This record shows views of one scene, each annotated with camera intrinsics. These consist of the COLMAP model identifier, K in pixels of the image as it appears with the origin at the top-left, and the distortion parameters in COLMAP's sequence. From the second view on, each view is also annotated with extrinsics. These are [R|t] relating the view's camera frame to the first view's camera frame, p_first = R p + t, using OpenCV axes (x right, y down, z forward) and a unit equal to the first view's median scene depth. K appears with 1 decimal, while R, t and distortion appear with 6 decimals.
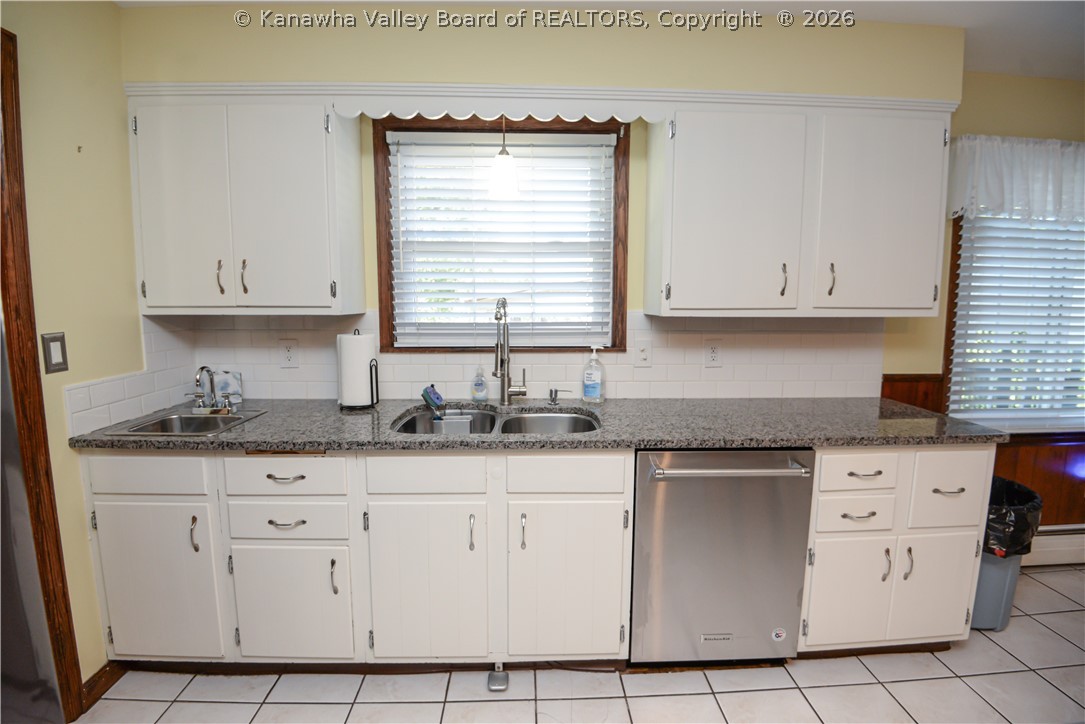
lens RADIAL K [[496.7, 0, 545.2], [0, 496.7, 357.5], [0, 0, 1]] dist [-0.003654, -0.026771]
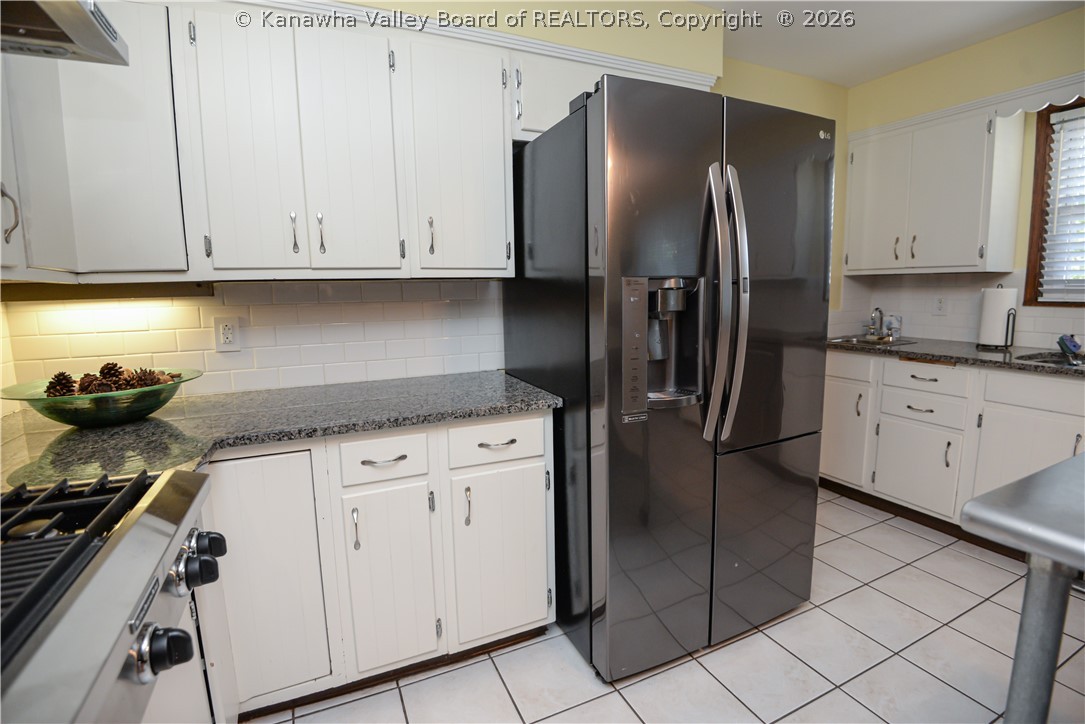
lens RADIAL K [[499.1, 0, 542.5], [0, 499.1, 362.0], [0, 0, 1]] dist [-0.029049, -0.008788]
pose [[0.386246, 0.121363, -0.914377, 0.305712], [-0.079867, 0.991984, 0.097926, 0.110404], [0.918932, 0.035205, 0.392843, -0.523876]]
